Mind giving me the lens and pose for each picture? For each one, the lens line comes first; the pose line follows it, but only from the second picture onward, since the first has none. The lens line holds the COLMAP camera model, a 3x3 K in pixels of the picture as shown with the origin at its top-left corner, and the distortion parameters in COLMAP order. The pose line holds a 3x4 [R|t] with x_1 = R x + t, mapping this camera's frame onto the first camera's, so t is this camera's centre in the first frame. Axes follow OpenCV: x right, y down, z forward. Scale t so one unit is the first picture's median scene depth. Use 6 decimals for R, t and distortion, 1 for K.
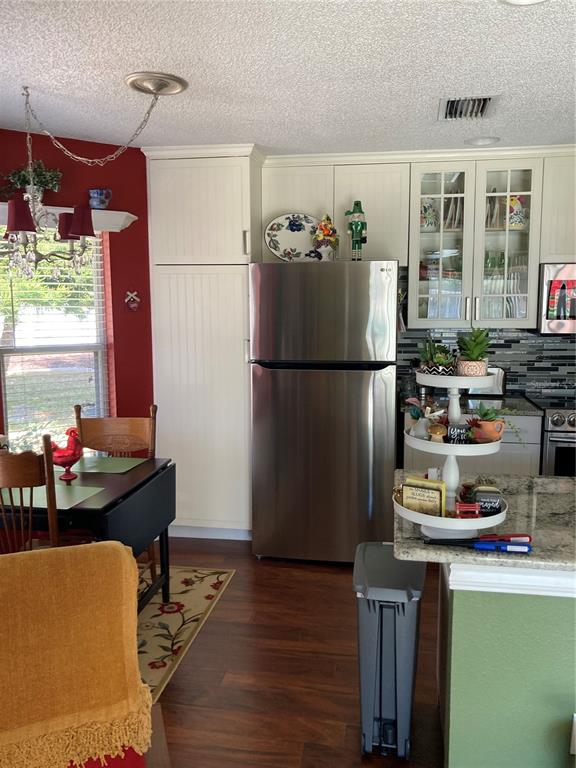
lens RADIAL K [[628.0, 0, 288.3], [0, 628.0, 384.7], [0, 0, 1]] dist [0.025150, -0.024729]
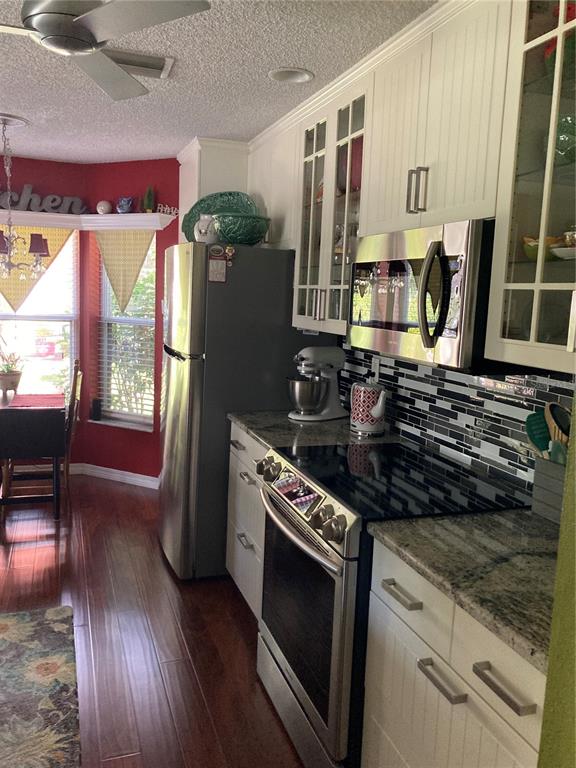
lens RADIAL K [[628.0, 0, 287.5], [0, 628.0, 382.7], [0, 0, 1]] dist [0.025150, -0.024729]
pose [[0.473283, 0.144069, -0.869050, 0.854598], [-0.149388, 0.985373, 0.081997, -0.079488], [0.868151, 0.091018, 0.487882, 0.573686]]
